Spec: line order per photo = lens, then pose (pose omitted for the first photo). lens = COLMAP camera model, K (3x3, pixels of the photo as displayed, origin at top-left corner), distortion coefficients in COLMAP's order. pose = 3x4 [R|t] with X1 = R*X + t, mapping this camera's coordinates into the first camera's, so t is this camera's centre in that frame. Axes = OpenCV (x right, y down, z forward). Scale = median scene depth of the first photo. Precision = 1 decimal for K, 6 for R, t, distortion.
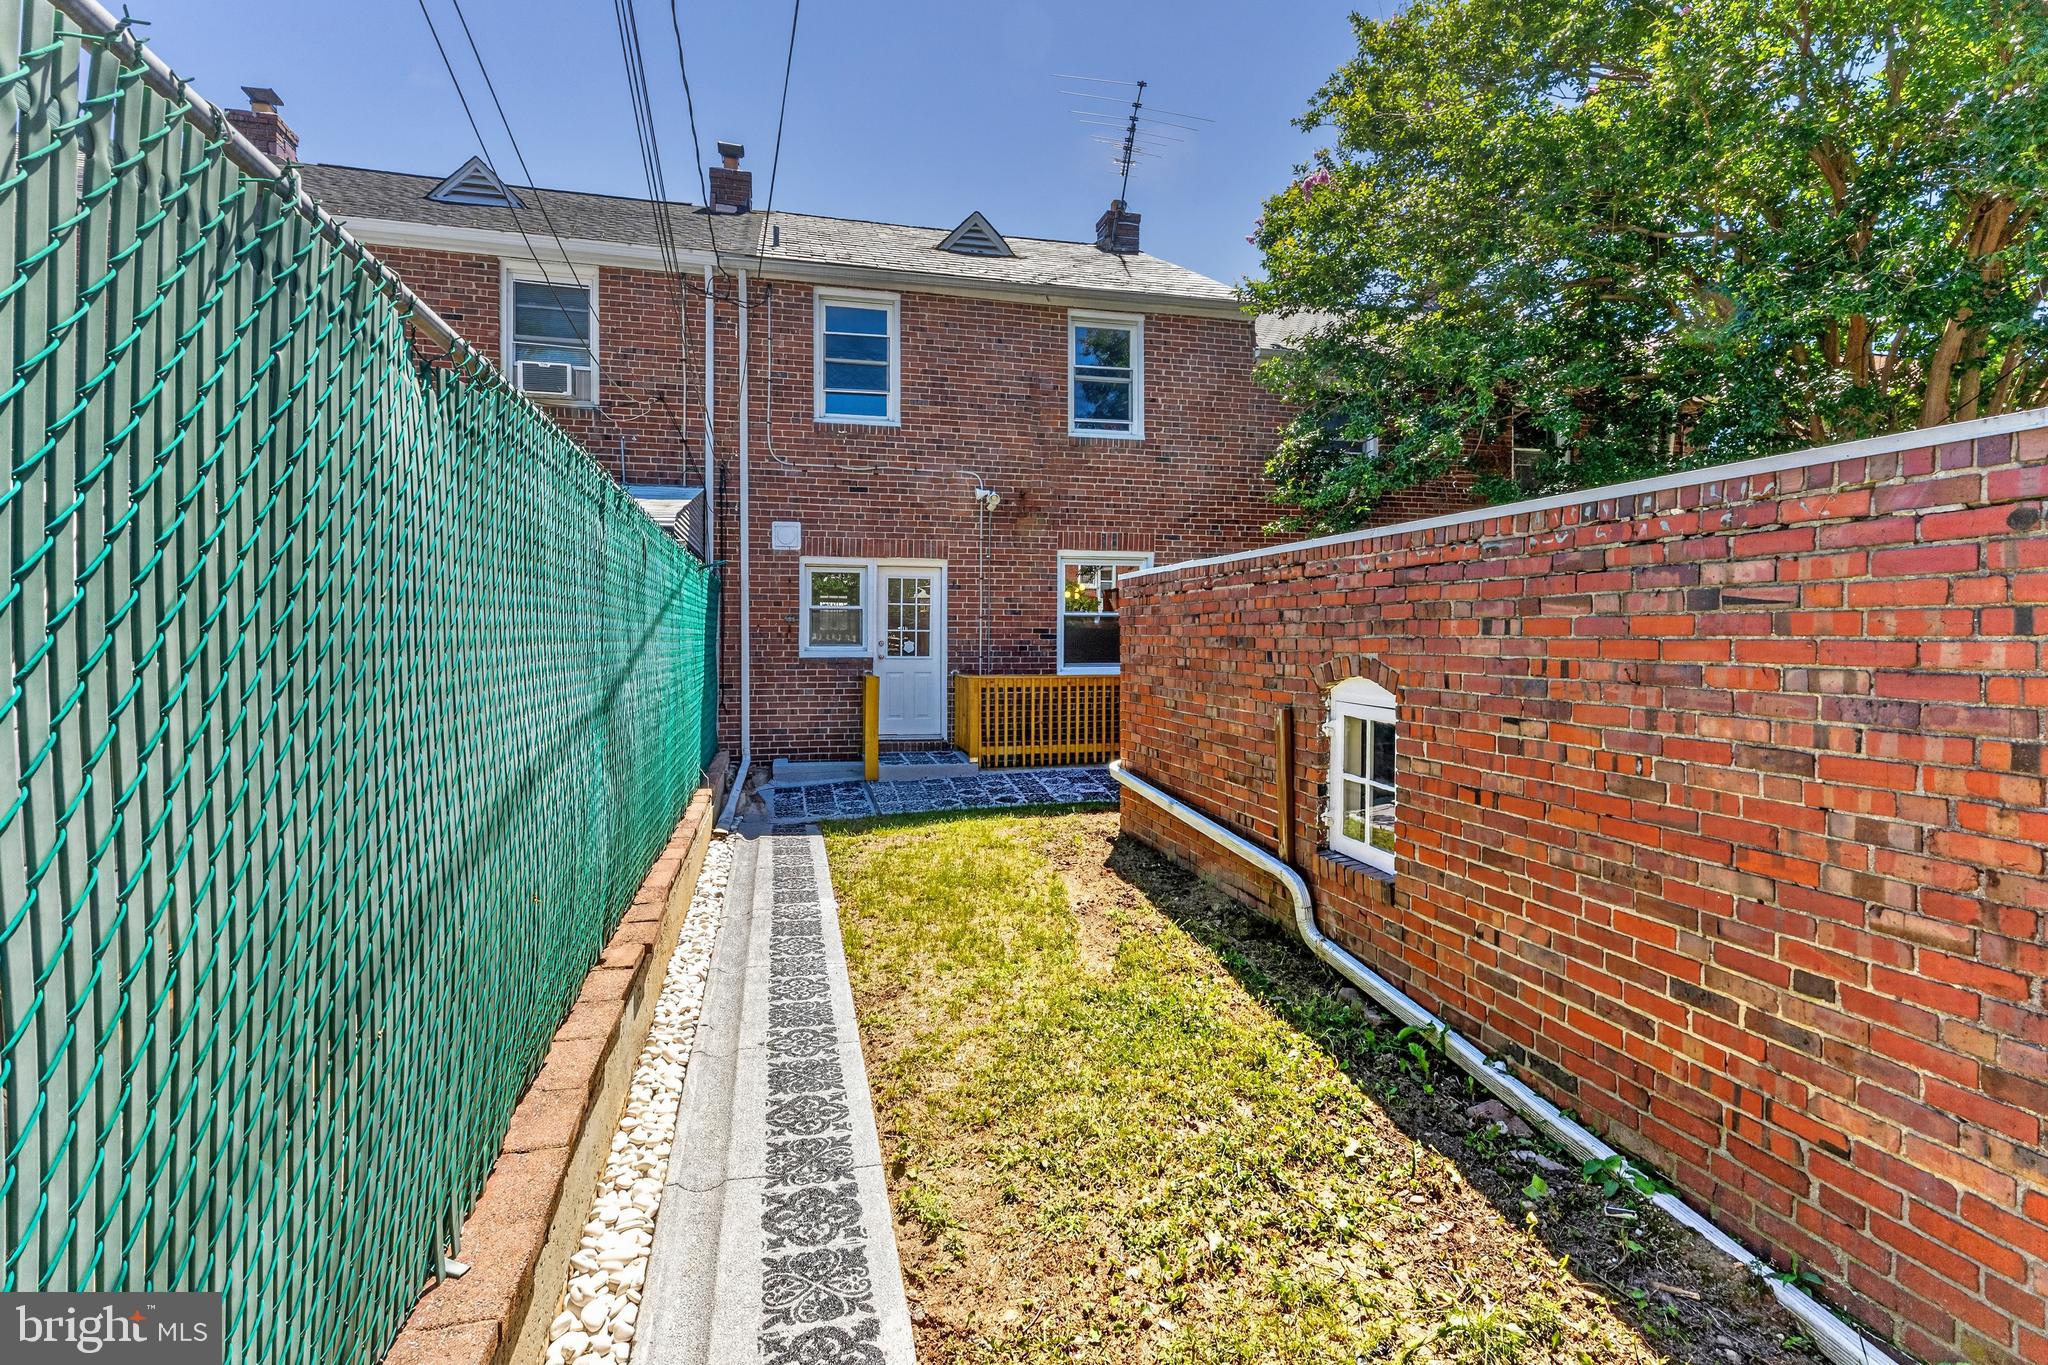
lens RADIAL K [[962.3, 0, 1022.7], [0, 962.3, 664.9], [0, 0, 1]] dist [0.005087, 0.001046]
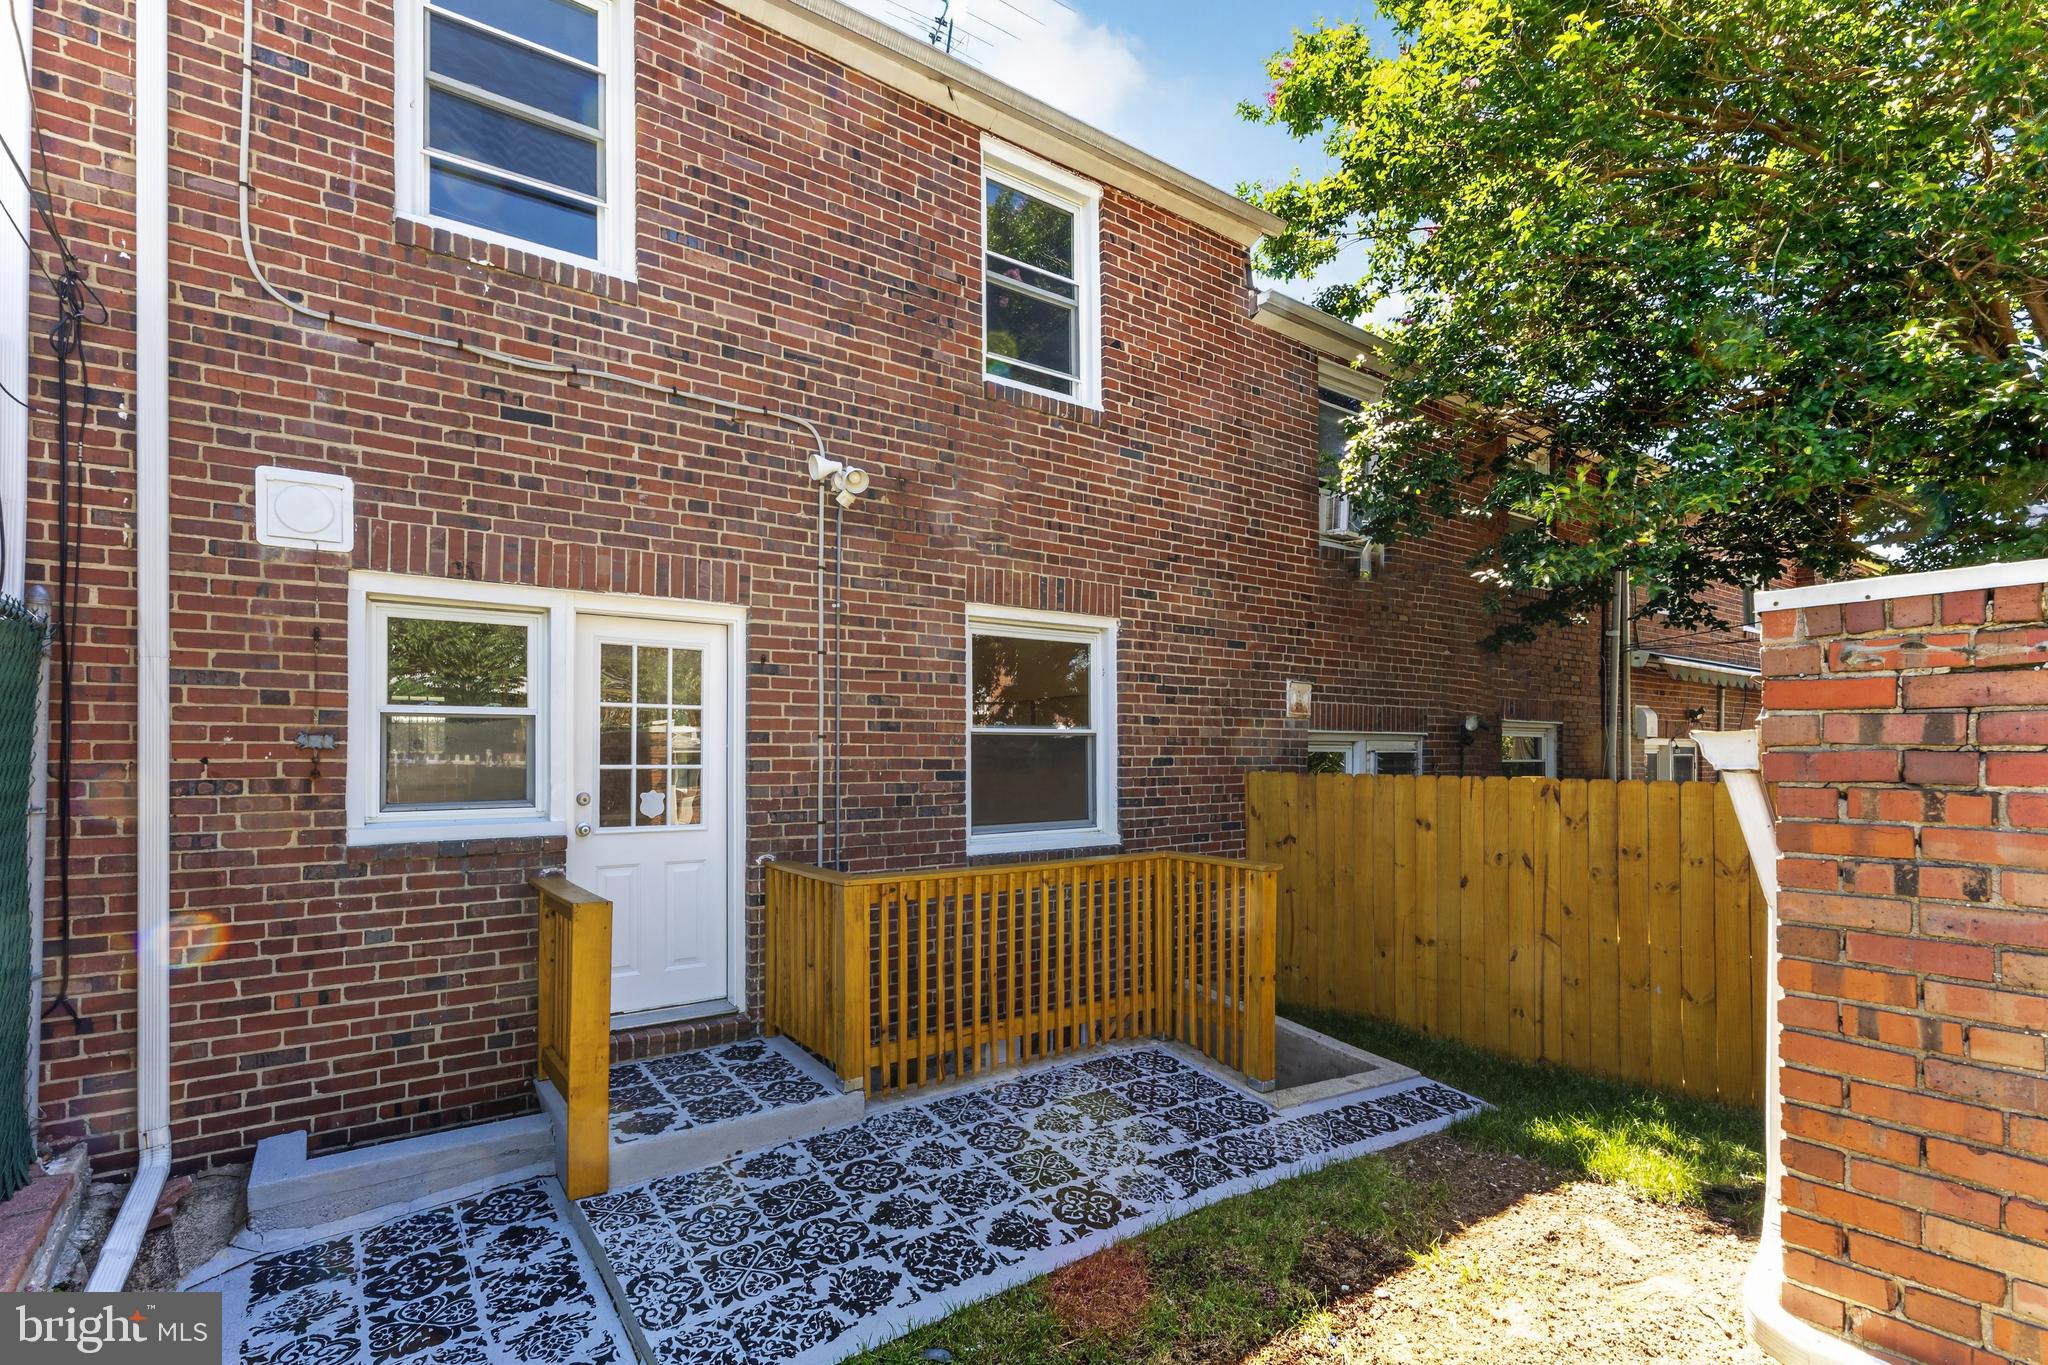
lens RADIAL K [[962.3, 0, 1033.7], [0, 962.3, 749.9], [0, 0, 1]] dist [0.005087, 0.001046]
pose [[0.924637, 0.001145, 0.380847, -0.128861], [0.002918, 0.999945, -0.010090, -0.039481], [-0.380838, 0.010441, 0.924583, 0.553741]]
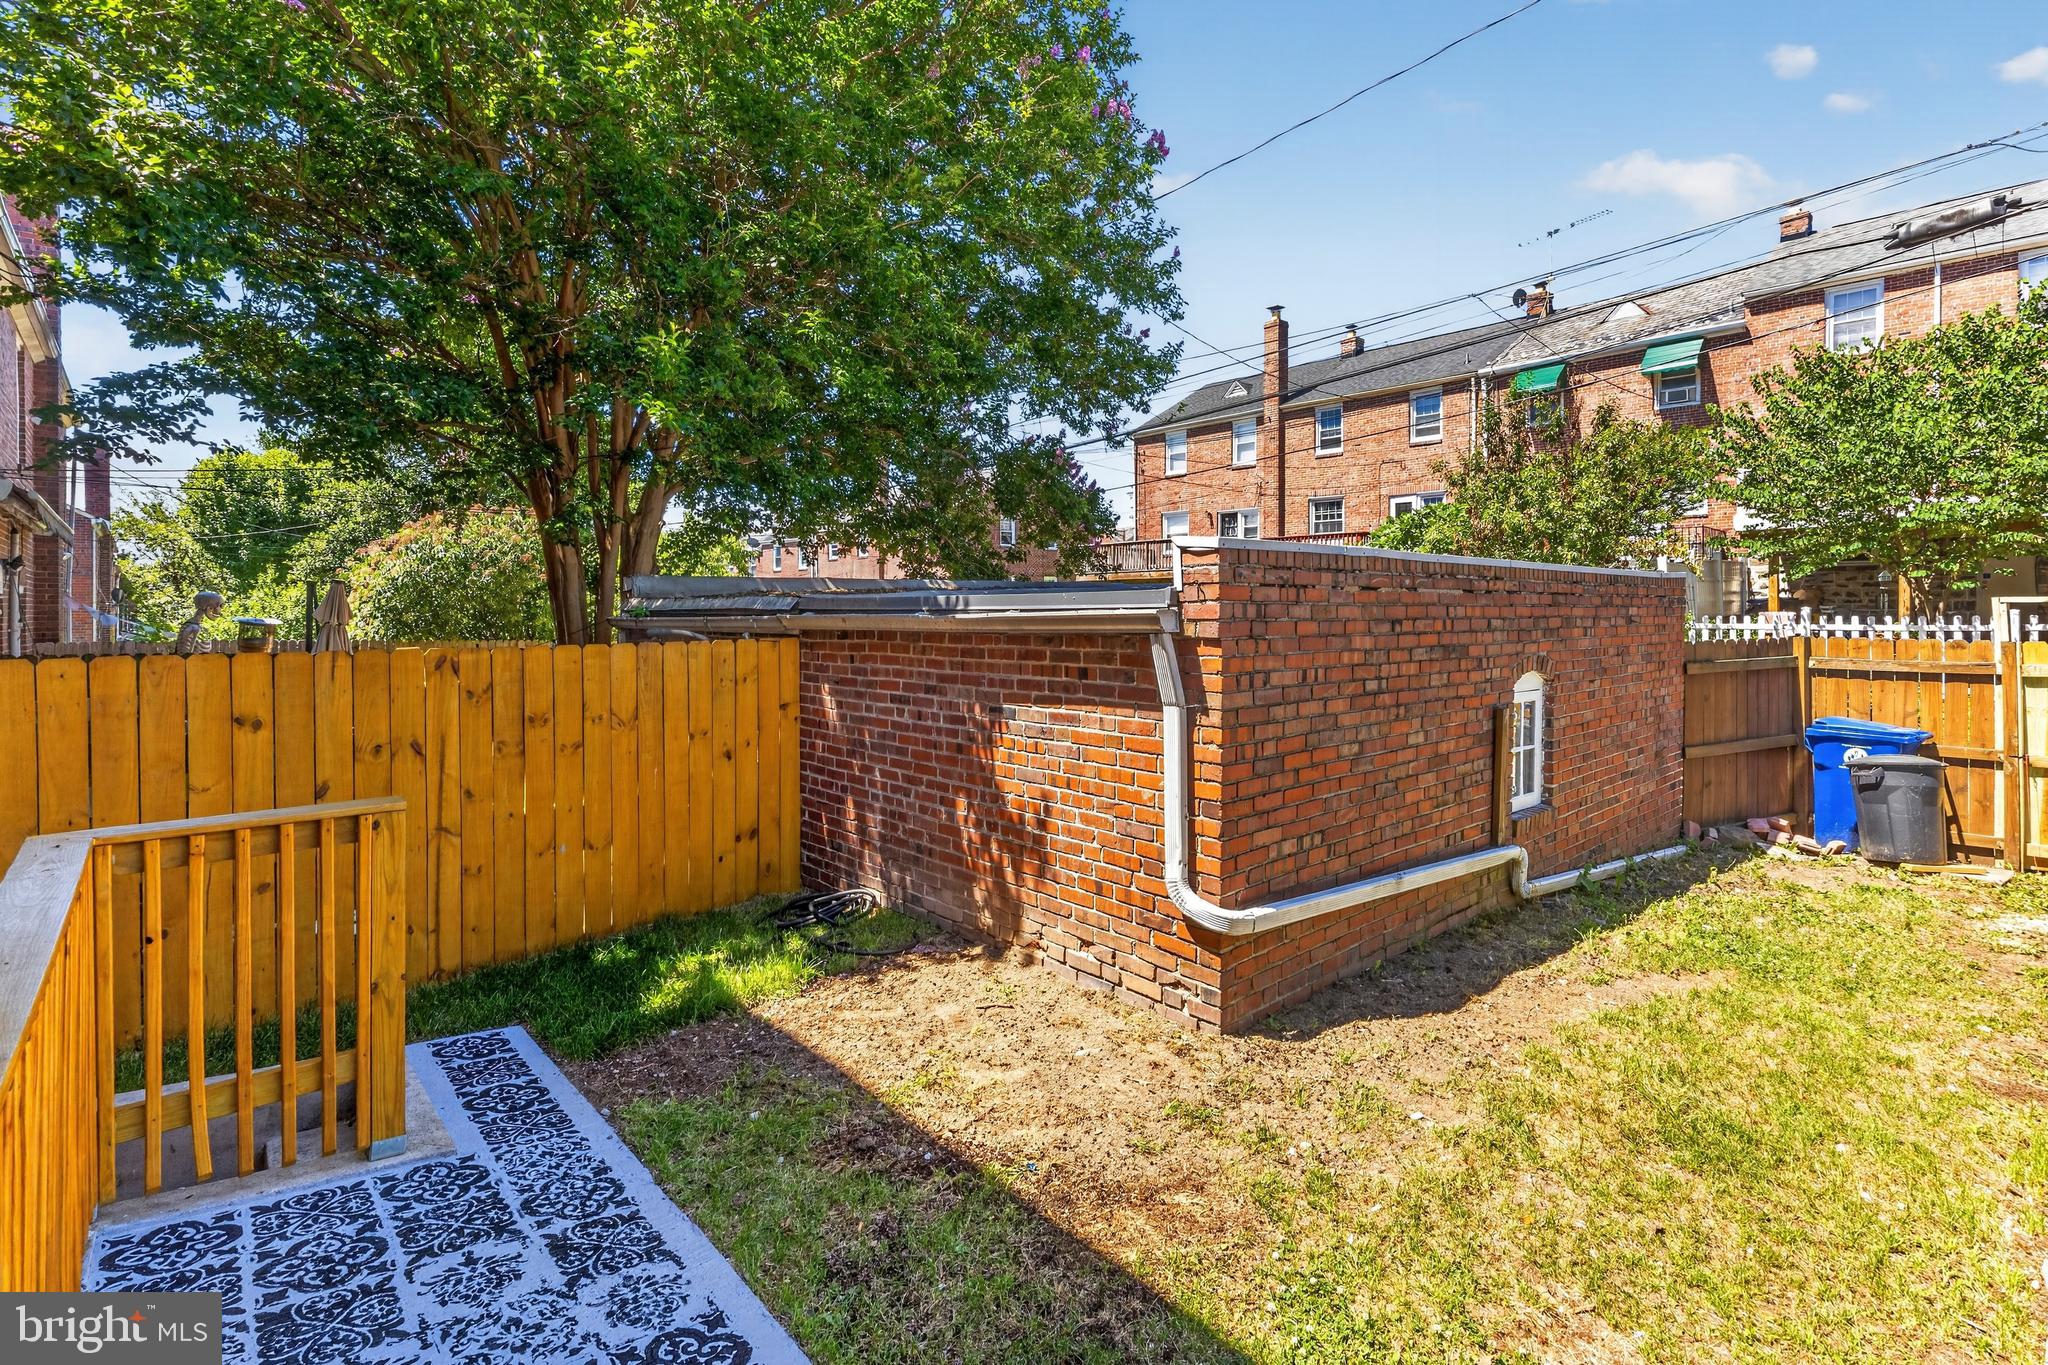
lens RADIAL K [[962.3, 0, 1021.7], [0, 962.3, 610.4], [0, 0, 1]] dist [0.005087, 0.001046]
pose [[-0.465101, -0.002436, 0.885254, -0.232105], [0.009794, 0.999921, 0.007897, -0.050642], [-0.885203, 0.012343, -0.465040, 1.036785]]
